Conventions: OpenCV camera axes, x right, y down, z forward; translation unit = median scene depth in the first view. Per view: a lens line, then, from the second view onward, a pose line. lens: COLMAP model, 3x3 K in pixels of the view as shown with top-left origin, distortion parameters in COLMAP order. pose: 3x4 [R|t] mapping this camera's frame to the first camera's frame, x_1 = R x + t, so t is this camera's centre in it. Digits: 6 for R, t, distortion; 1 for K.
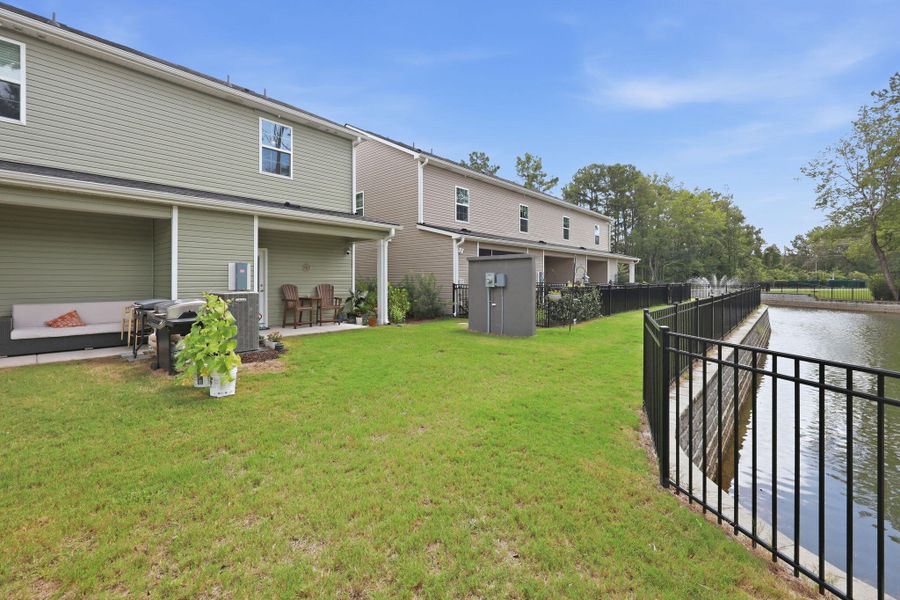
lens RADIAL K [[387.4, 0, 447.9], [0, 387.4, 284.4], [0, 0, 1]] dist [-0.010184, 0.001896]
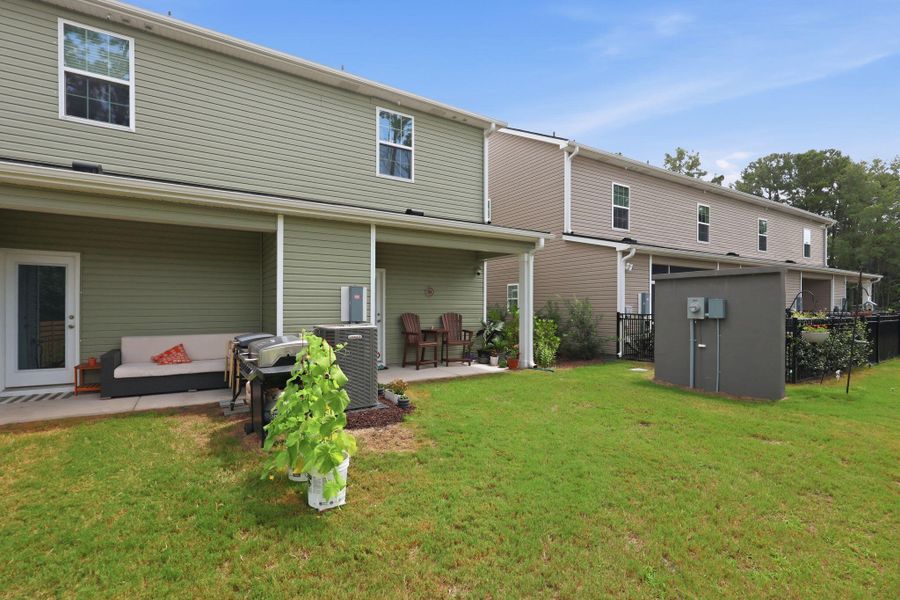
lens RADIAL K [[415.0, 0, 435.6], [0, 415.0, 313.0], [0, 0, 1]] dist [-0.015747, 0.000961]
pose [[0.954642, 0.004680, -0.297718, -0.101341], [-0.003027, 0.999977, 0.006012, -0.005861], [0.297740, -0.004838, 0.954635, 0.190665]]
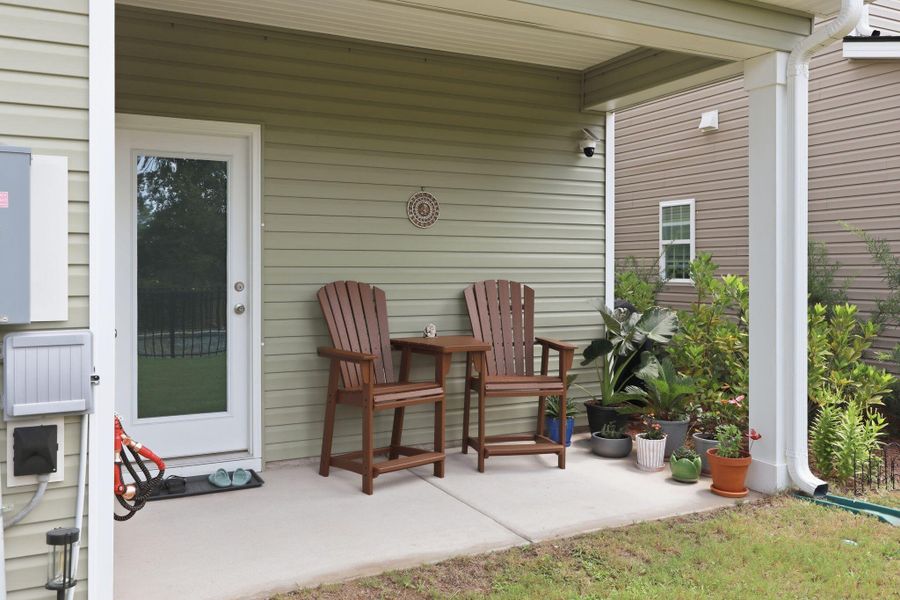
lens RADIAL K [[782.7, 0, 421.1], [0, 782.7, 278.1], [0, 0, 1]] dist [-0.013282, 0.002525]
pose [[0.928598, 0.004755, -0.371057, -0.196771], [-0.003619, 0.999986, 0.003758, -0.004148], [0.371070, -0.002147, 0.928602, 0.577606]]
